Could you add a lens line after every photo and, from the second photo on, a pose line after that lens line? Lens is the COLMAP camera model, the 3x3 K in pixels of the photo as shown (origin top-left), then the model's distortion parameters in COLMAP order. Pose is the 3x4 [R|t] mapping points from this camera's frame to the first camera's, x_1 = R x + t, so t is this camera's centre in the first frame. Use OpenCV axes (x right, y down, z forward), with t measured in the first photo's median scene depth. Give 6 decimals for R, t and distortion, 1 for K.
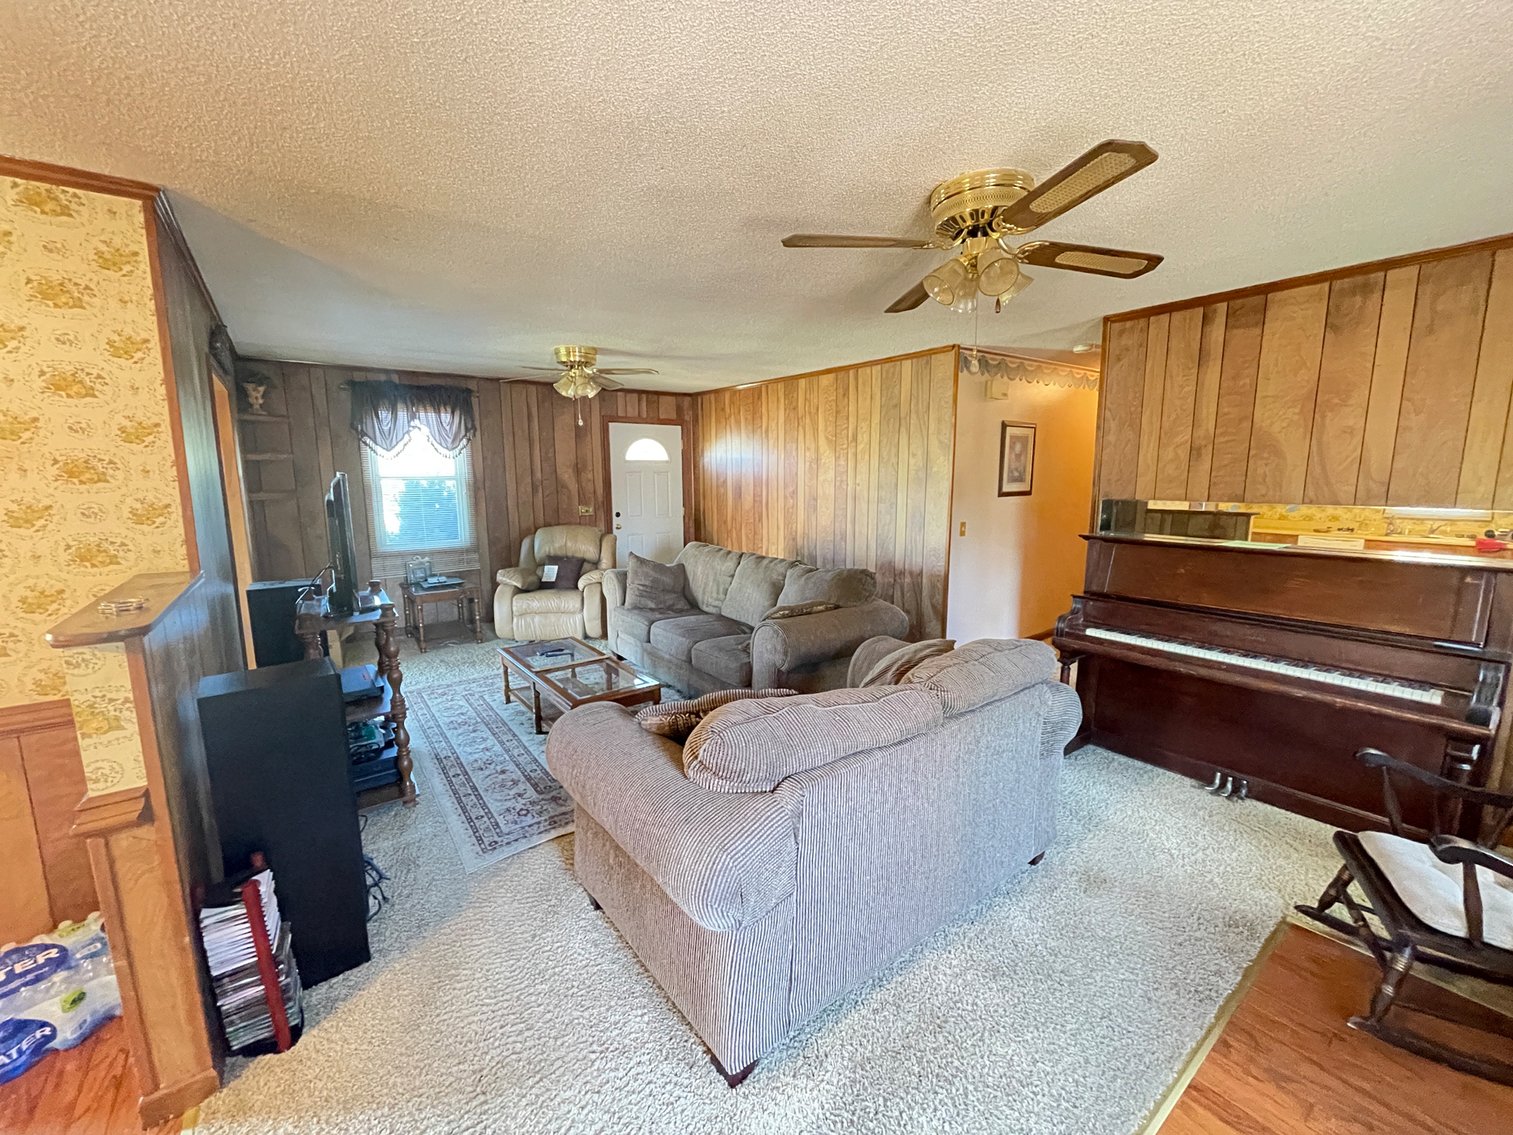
lens RADIAL K [[620.0, 0, 752.2], [0, 620.0, 567.8], [0, 0, 1]] dist [-0.006729, 0.000004]
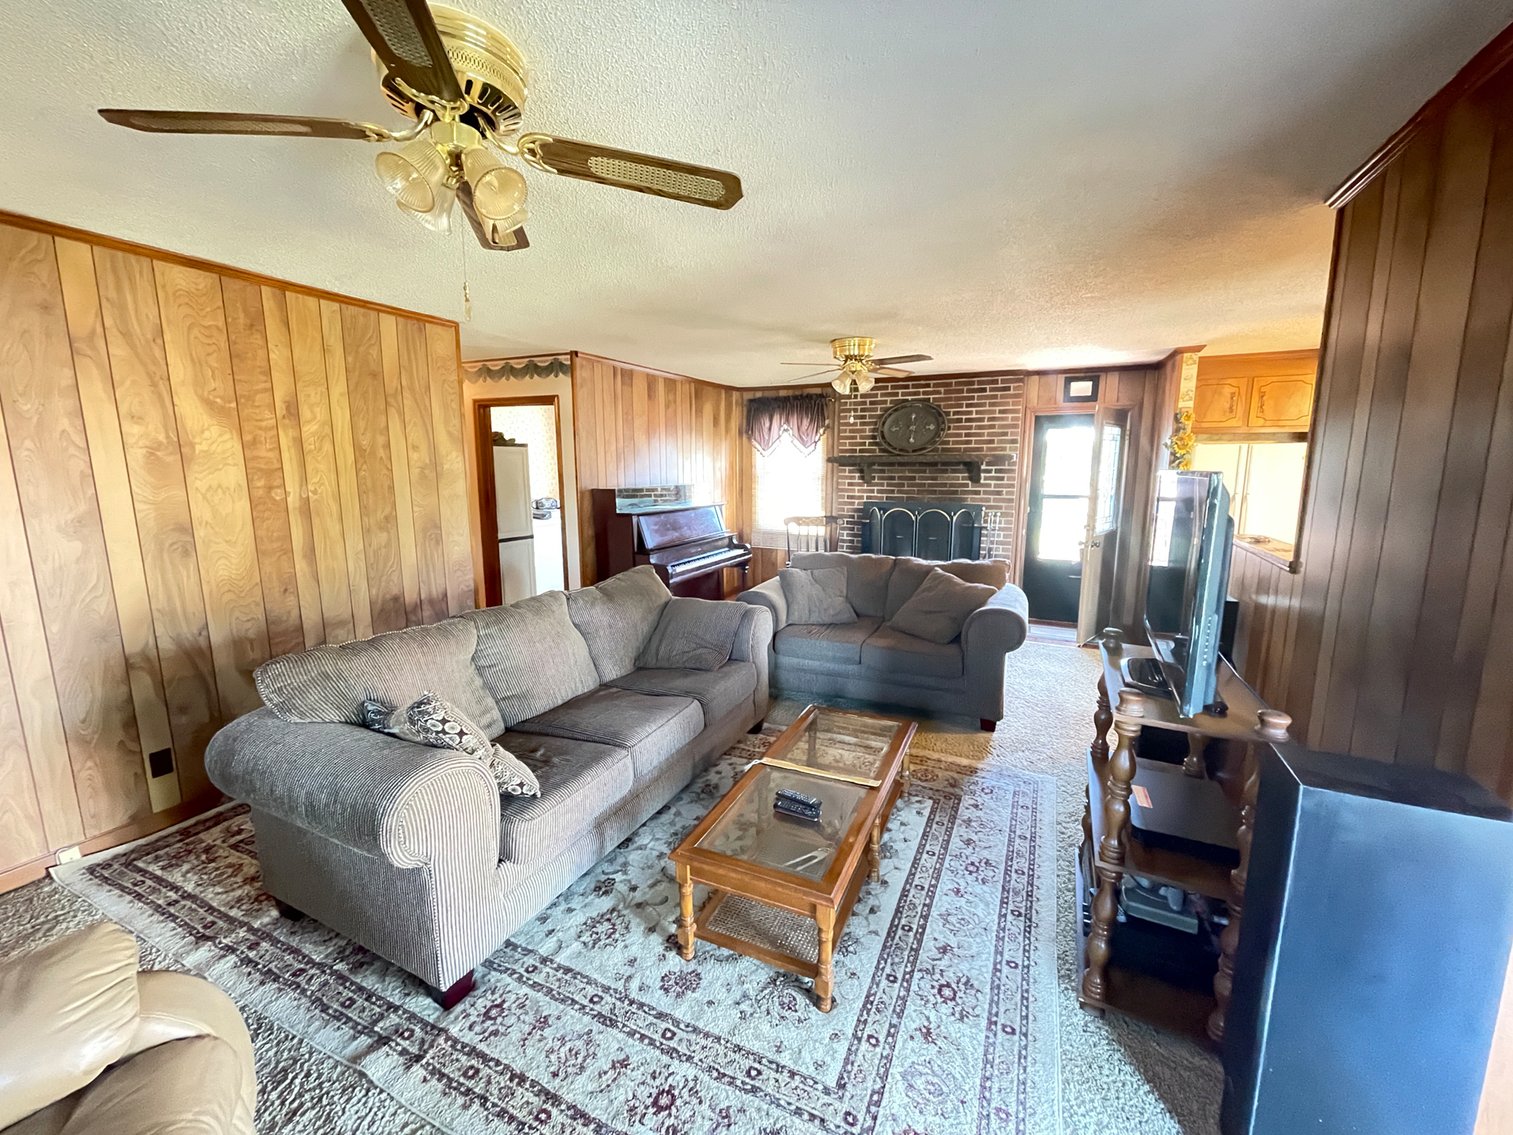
lens RADIAL K [[620.0, 0, 752.2], [0, 620.0, 567.8], [0, 0, 1]] dist [-0.006729, 0.000004]
pose [[-0.471942, -0.133759, 0.871424, -0.614238], [0.141993, 0.963988, 0.224867, -0.152858], [-0.870120, 0.229860, -0.435954, 1.010856]]
